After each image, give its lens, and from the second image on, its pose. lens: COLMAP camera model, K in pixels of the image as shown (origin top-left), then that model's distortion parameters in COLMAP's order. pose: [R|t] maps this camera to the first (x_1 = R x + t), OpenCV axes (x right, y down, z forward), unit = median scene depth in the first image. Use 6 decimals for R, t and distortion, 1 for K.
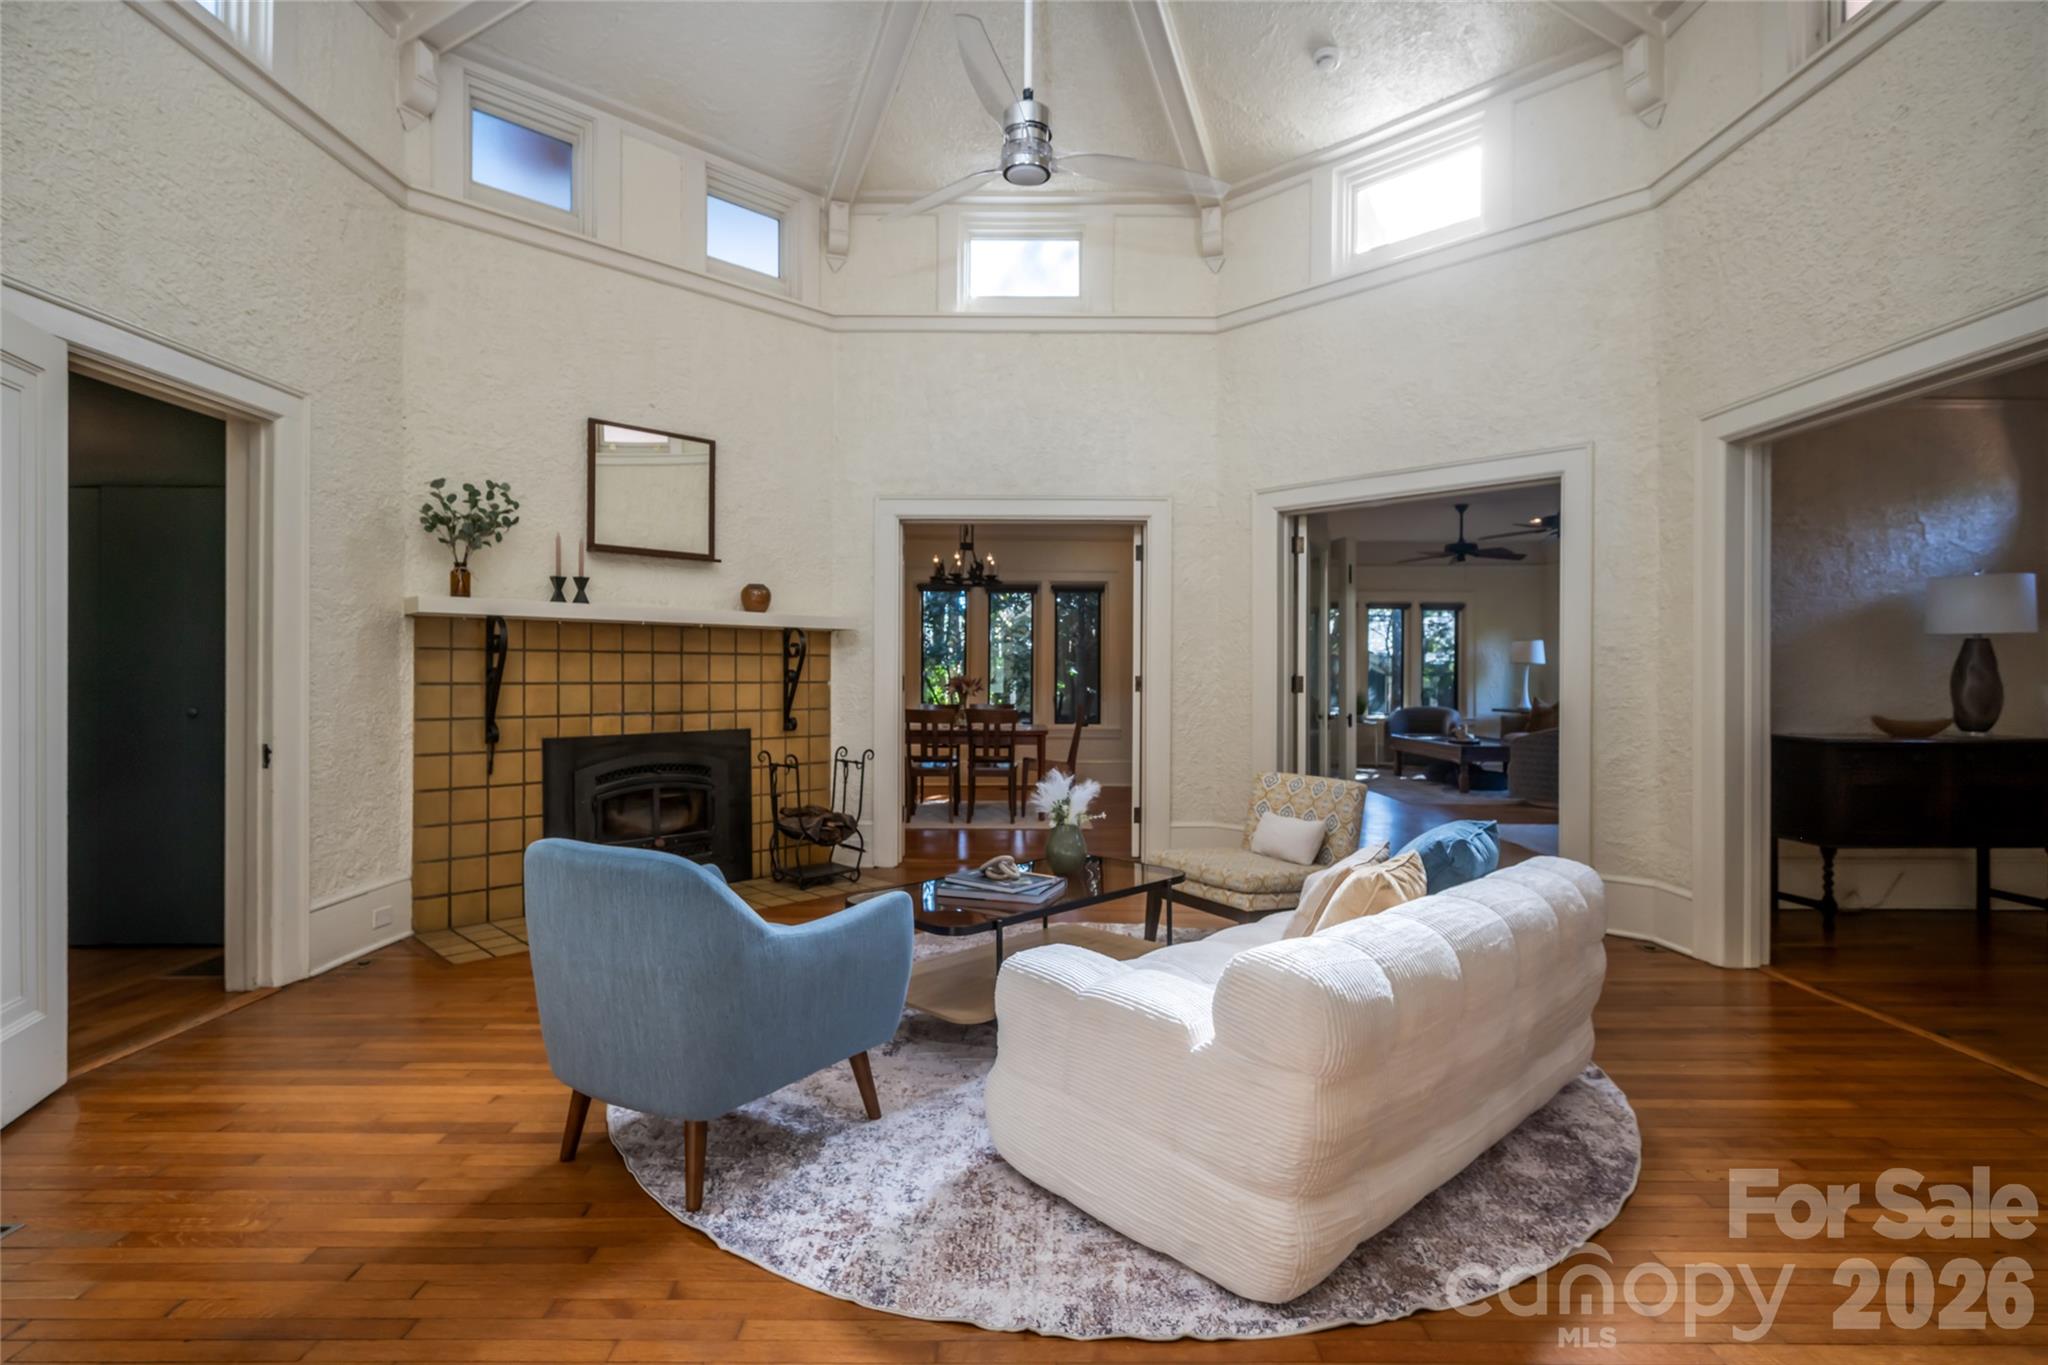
lens RADIAL K [[996.5, 0, 1024.0], [0, 996.5, 682.5], [0, 0, 1]] dist [-0.000134, 0.000275]
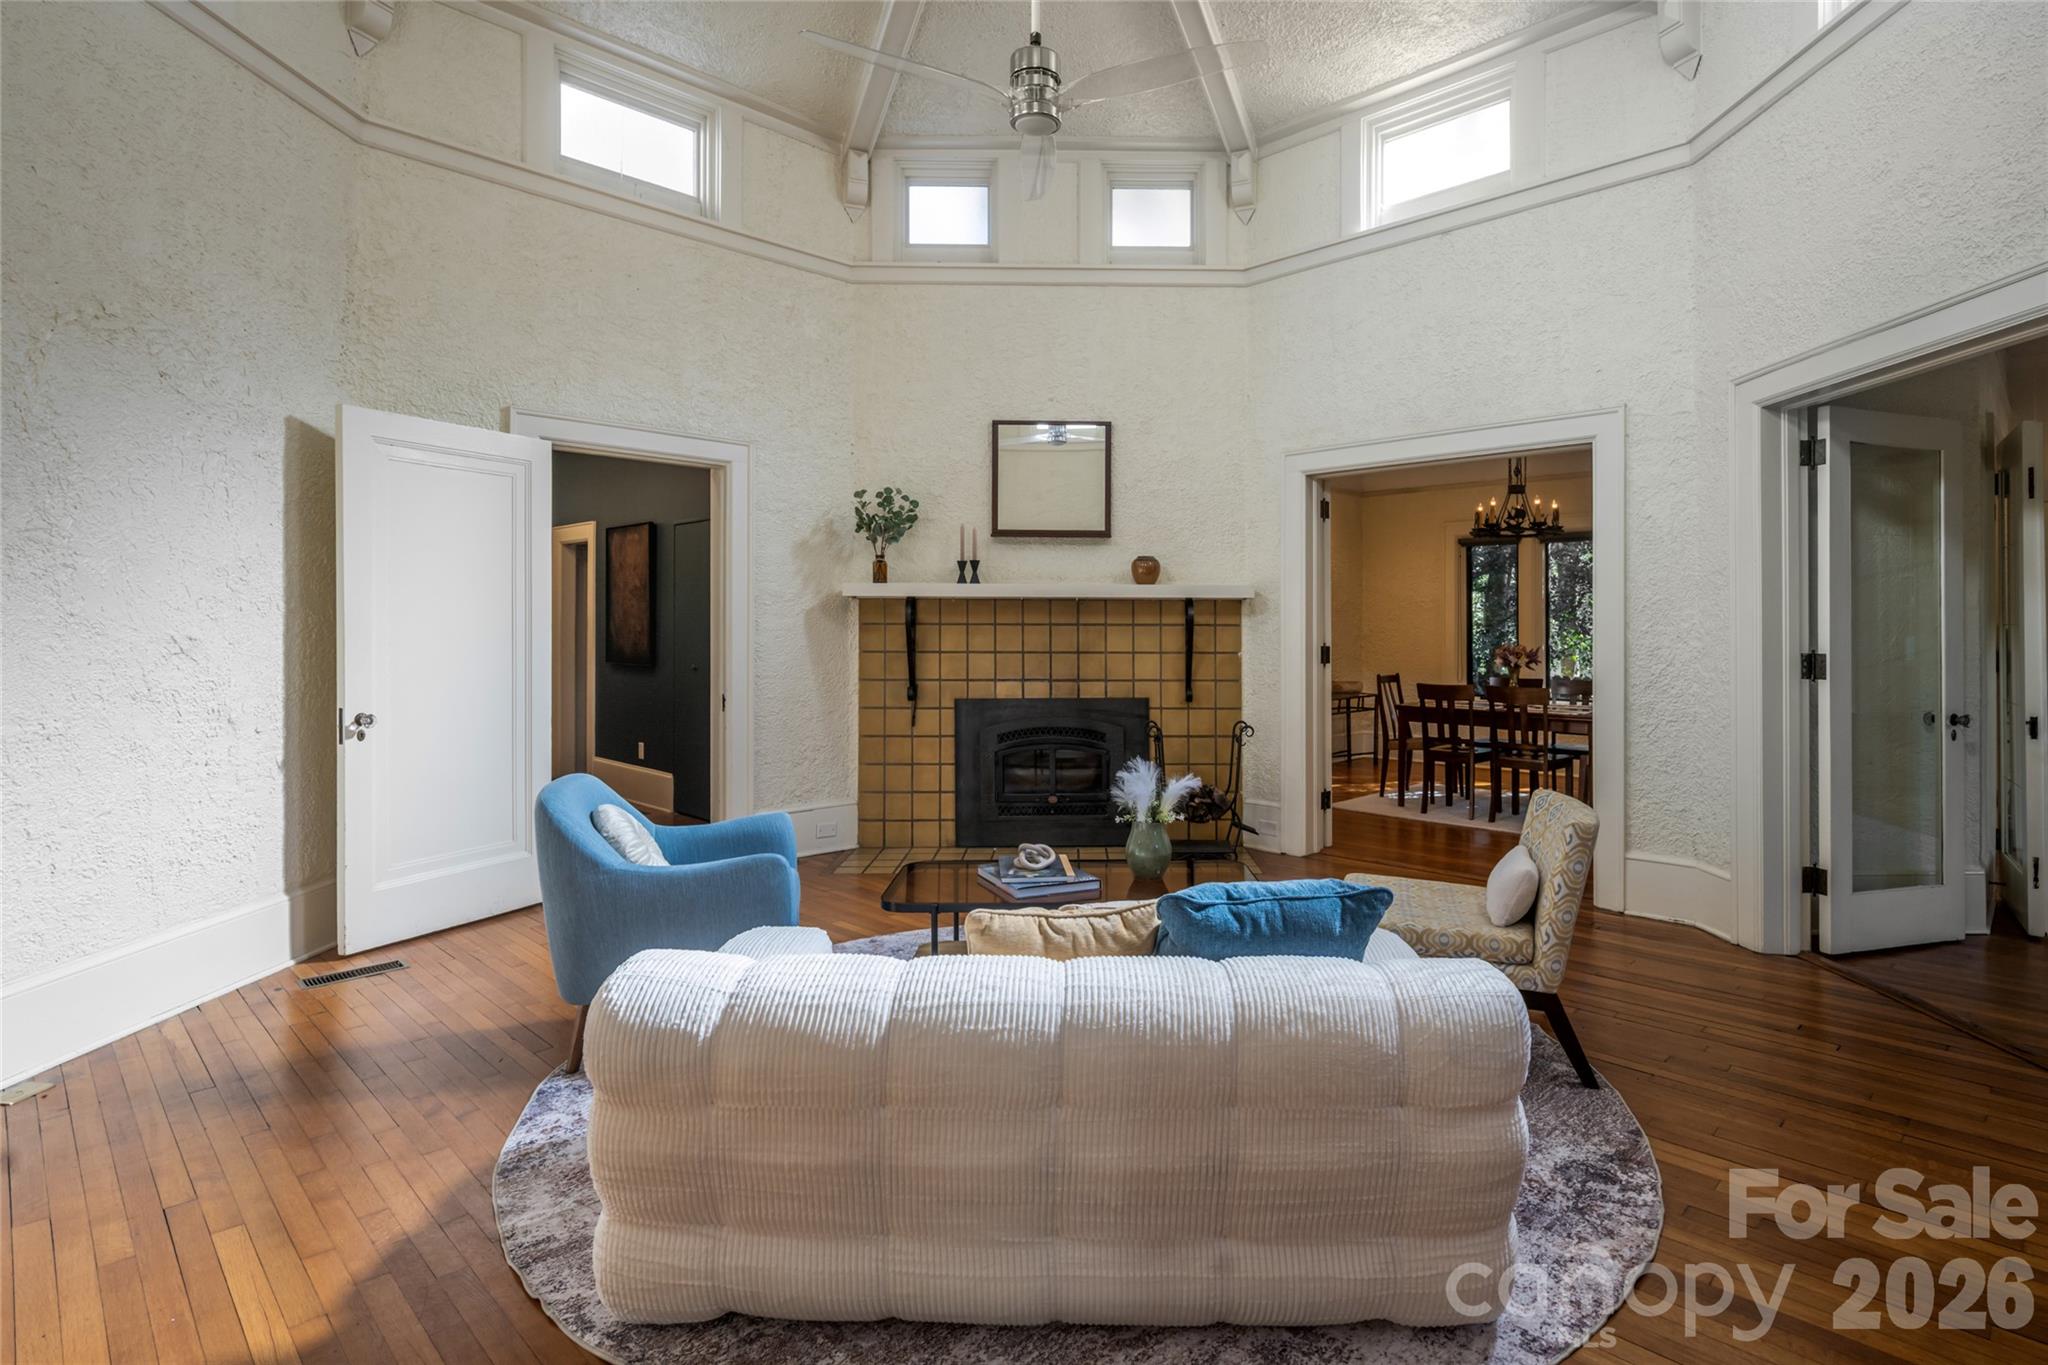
lens RADIAL K [[1038.1, 0, 1086.0], [0, 1038.1, 635.2], [0, 0, 1]] dist [-0.000692, -0.000306]
pose [[0.723960, 0.001568, -0.689841, 0.461747], [-0.007122, 0.999961, -0.005201, -0.013290], [0.689806, 0.008678, 0.723943, 0.210062]]
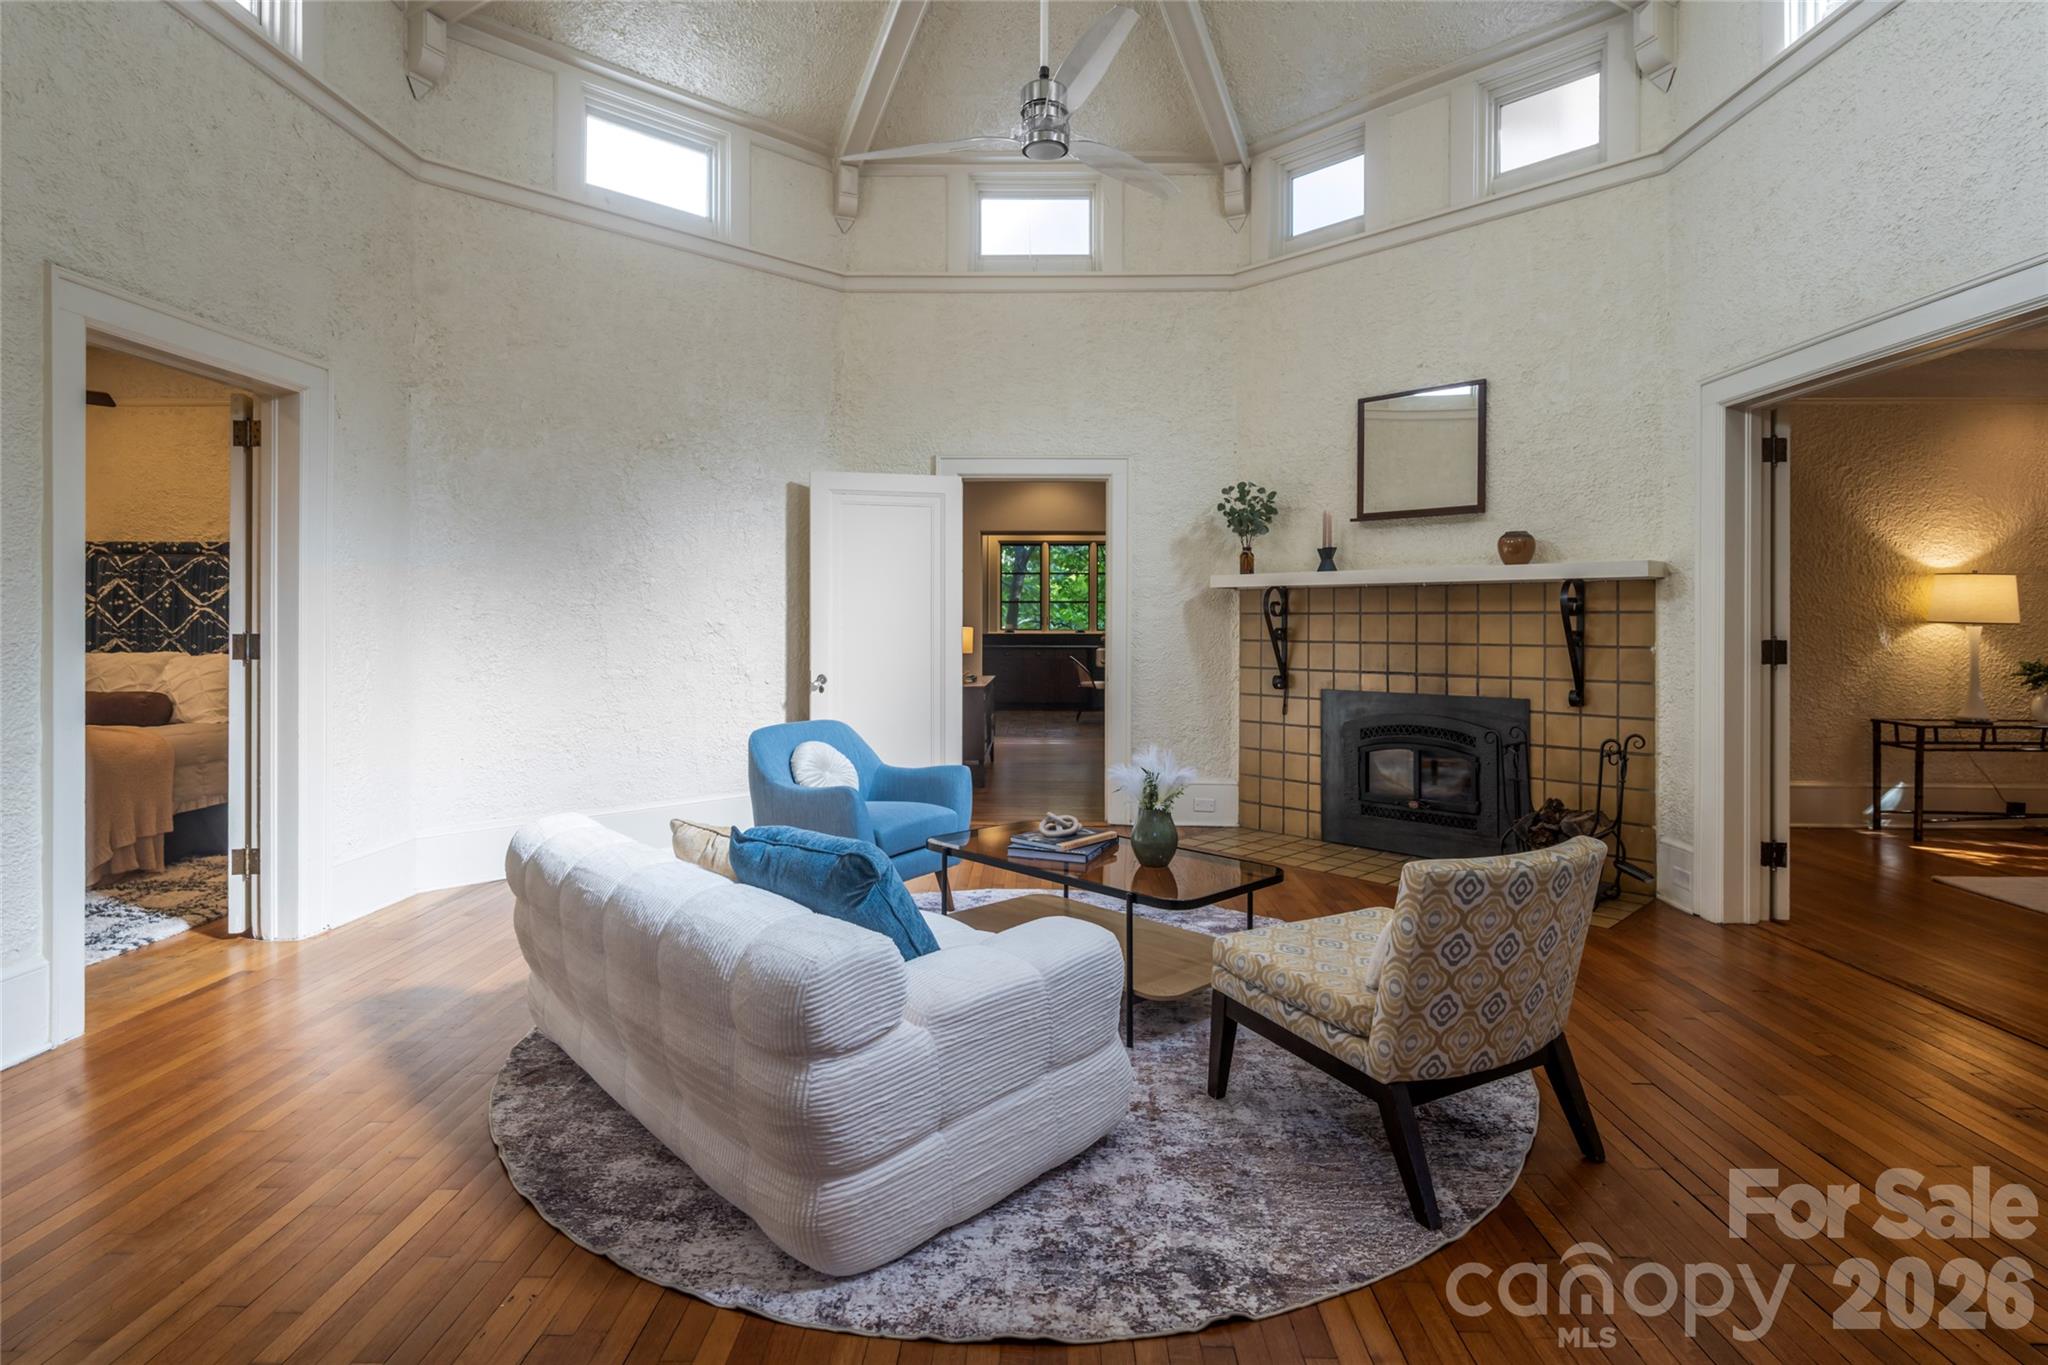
lens RADIAL K [[1019.5, 0, 1021.7], [0, 1019.5, 633.1], [0, 0, 1]] dist [-0.002956, -0.000832]
pose [[-0.013172, 0.006684, -0.999891, 0.681966], [-0.012847, 0.999894, 0.006853, -0.012479], [0.999831, 0.012936, -0.013085, 0.645064]]
